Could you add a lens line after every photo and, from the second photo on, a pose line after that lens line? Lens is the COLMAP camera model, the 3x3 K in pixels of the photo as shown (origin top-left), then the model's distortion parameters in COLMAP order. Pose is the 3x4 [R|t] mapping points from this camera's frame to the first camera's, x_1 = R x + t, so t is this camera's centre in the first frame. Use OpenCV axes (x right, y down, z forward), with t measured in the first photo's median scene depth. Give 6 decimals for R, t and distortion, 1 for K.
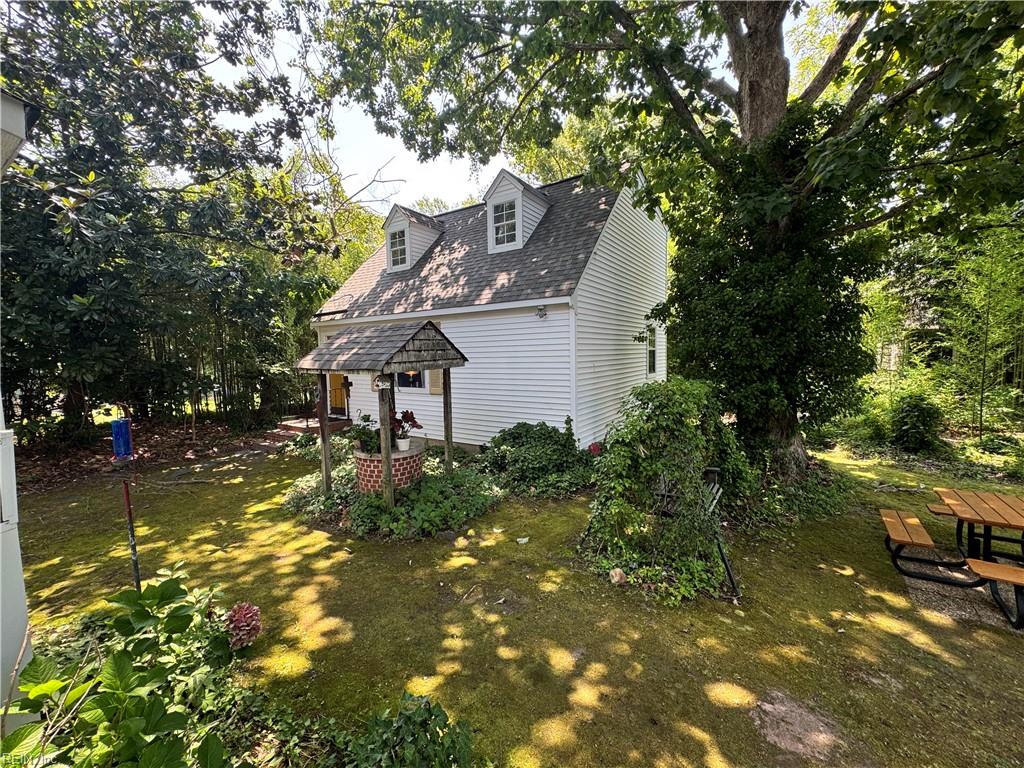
lens RADIAL K [[410.2, 0, 512.5], [0, 410.2, 385.6], [0, 0, 1]] dist [-0.001454, -0.000004]
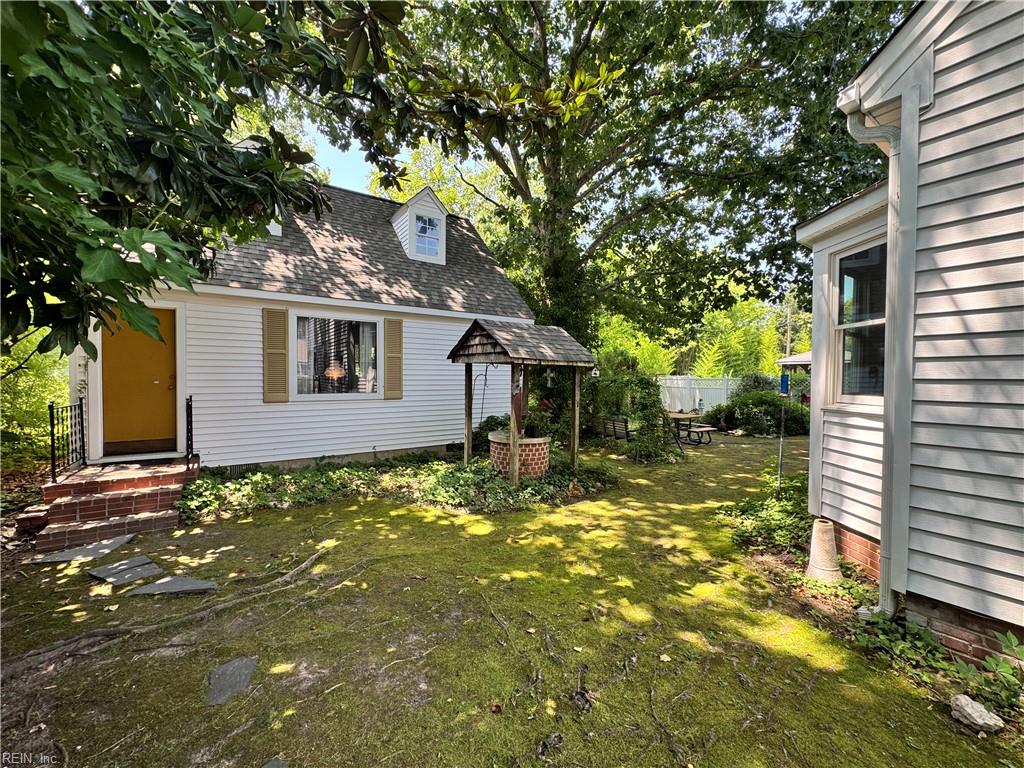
lens RADIAL K [[410.2, 0, 512.5], [0, 410.2, 385.6], [0, 0, 1]] dist [-0.001454, -0.000004]
pose [[0.372073, -0.003721, 0.928196, -0.852600], [0.058197, 0.998118, -0.019327, 0.023348], [-0.926377, 0.061209, 0.371590, 0.394363]]
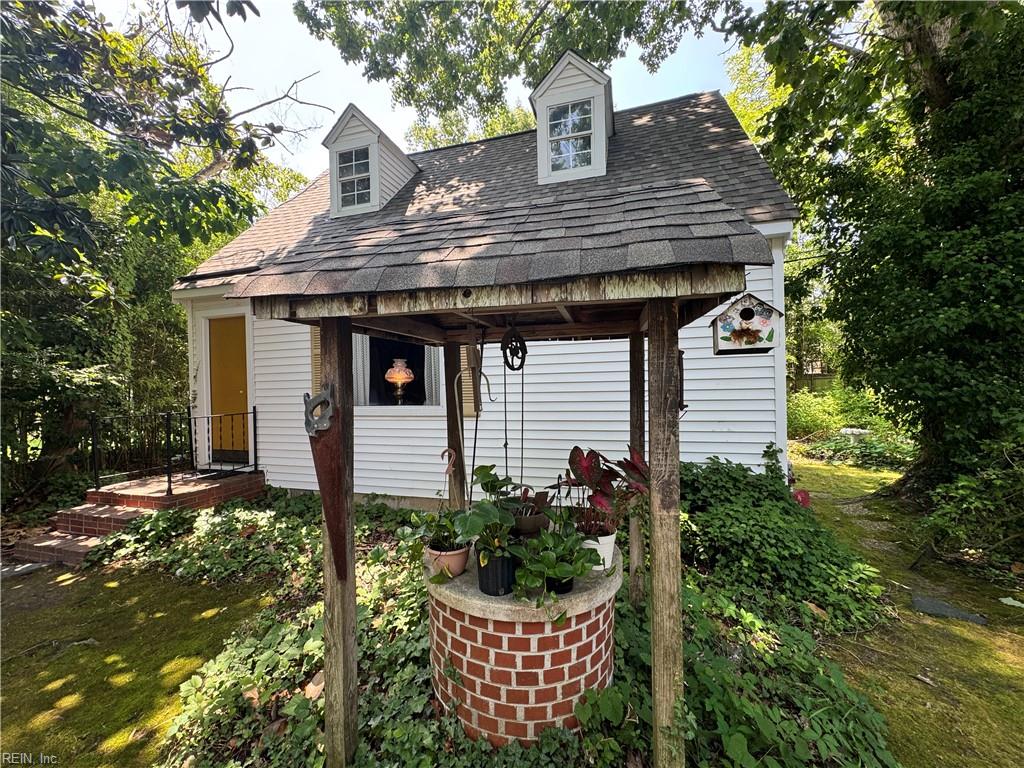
lens RADIAL K [[410.2, 0, 512.5], [0, 410.2, 385.6], [0, 0, 1]] dist [-0.001454, -0.000004]
pose [[0.953985, -0.004577, 0.299818, -0.266613], [0.027386, 0.997035, -0.071917, 0.020394], [-0.298600, 0.076819, 0.951282, 0.428573]]
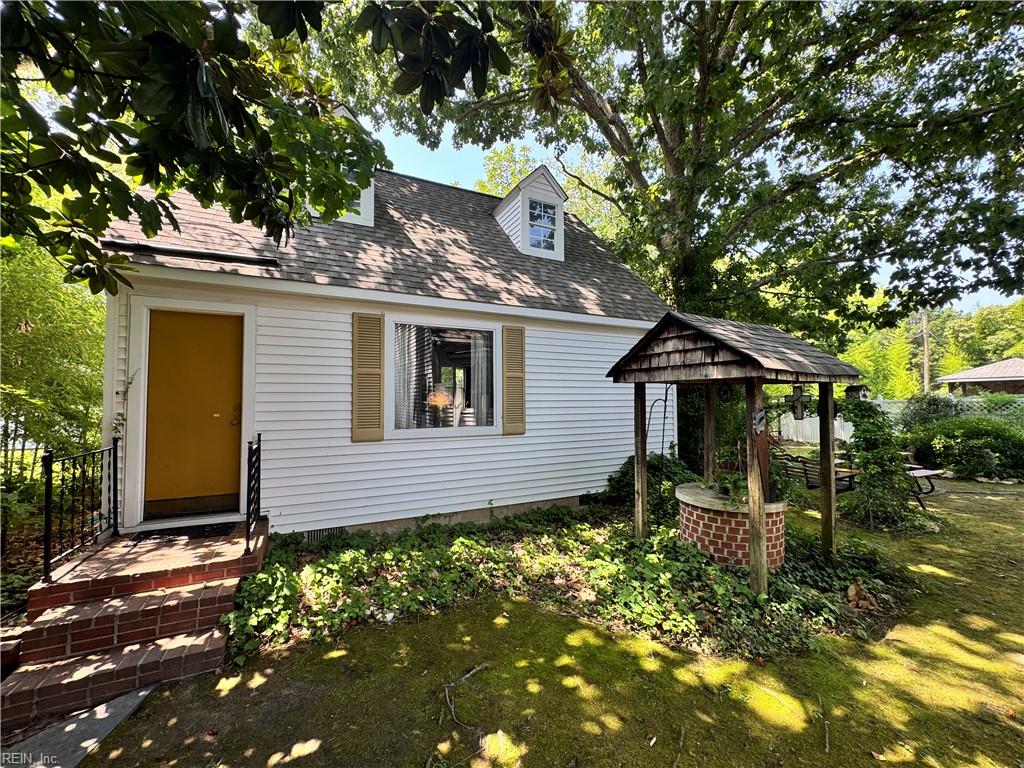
lens RADIAL K [[410.2, 0, 512.5], [0, 410.2, 385.6], [0, 0, 1]] dist [-0.001454, -0.000004]
pose [[0.488663, 0.049293, 0.871079, -0.708880], [0.064038, 0.993683, -0.092155, 0.004409], [-0.870119, 0.100815, 0.482420, 0.626817]]
